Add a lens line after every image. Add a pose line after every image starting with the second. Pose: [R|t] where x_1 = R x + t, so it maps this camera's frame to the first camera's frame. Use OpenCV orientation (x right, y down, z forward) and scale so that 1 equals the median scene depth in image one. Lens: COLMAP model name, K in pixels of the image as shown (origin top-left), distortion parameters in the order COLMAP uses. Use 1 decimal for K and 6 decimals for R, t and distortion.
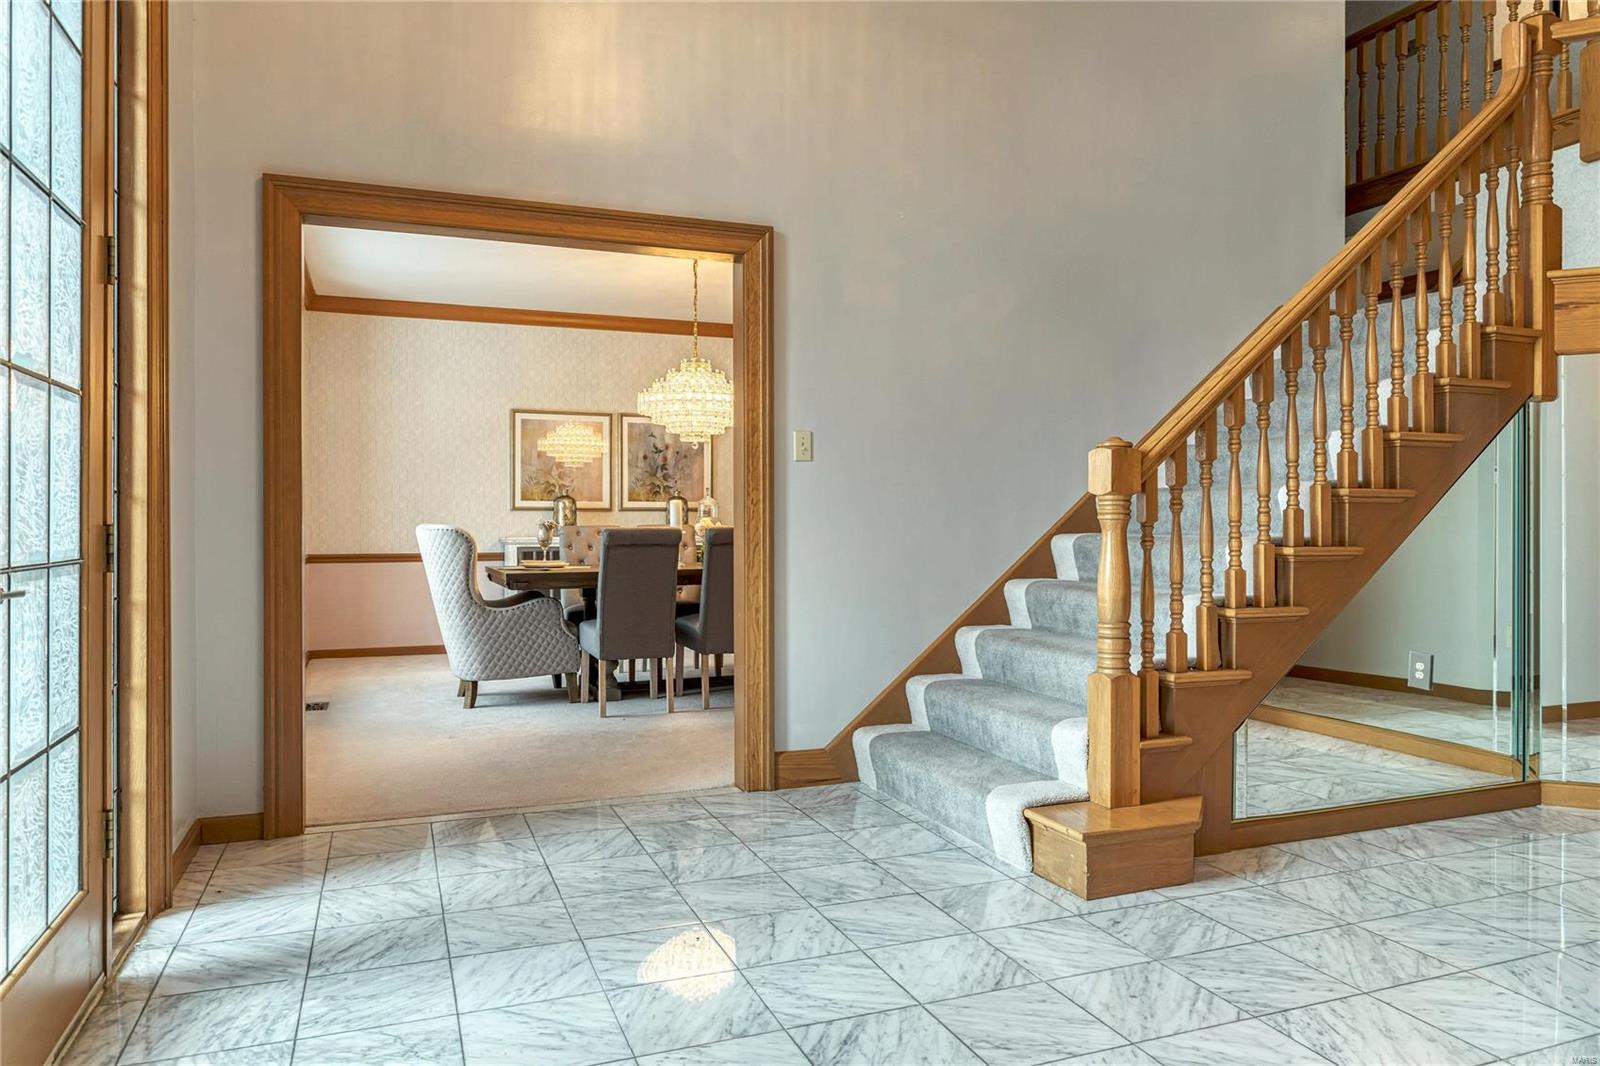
lens RADIAL K [[1092.3, 0, 797.1], [0, 1092.3, 527.7], [0, 0, 1]] dist [0.000042, -0.004033]
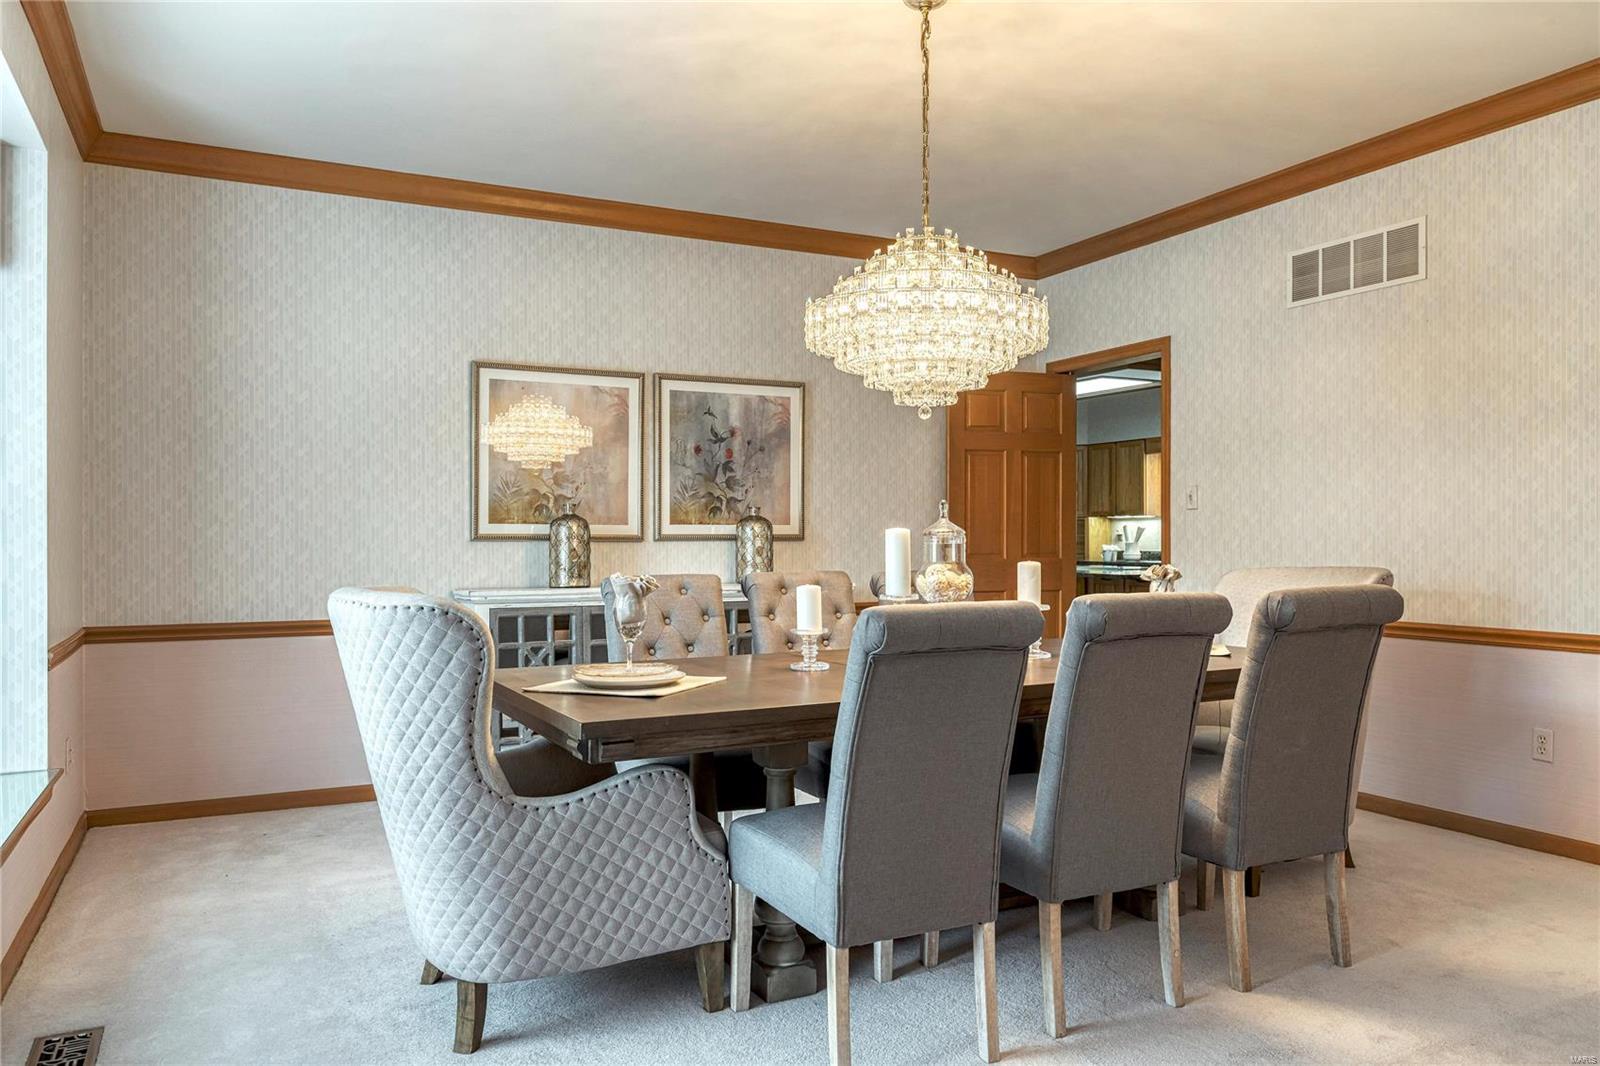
lens RADIAL K [[1180.8, 0, 807.0], [0, 1180.8, 532.2], [0, 0, 1]] dist [0.008798, -0.005264]
pose [[0.995303, -0.000215, 0.096811, -0.147612], [0.001270, 0.999940, -0.010835, -0.013359], [-0.096803, 0.010907, 0.995244, 0.374287]]
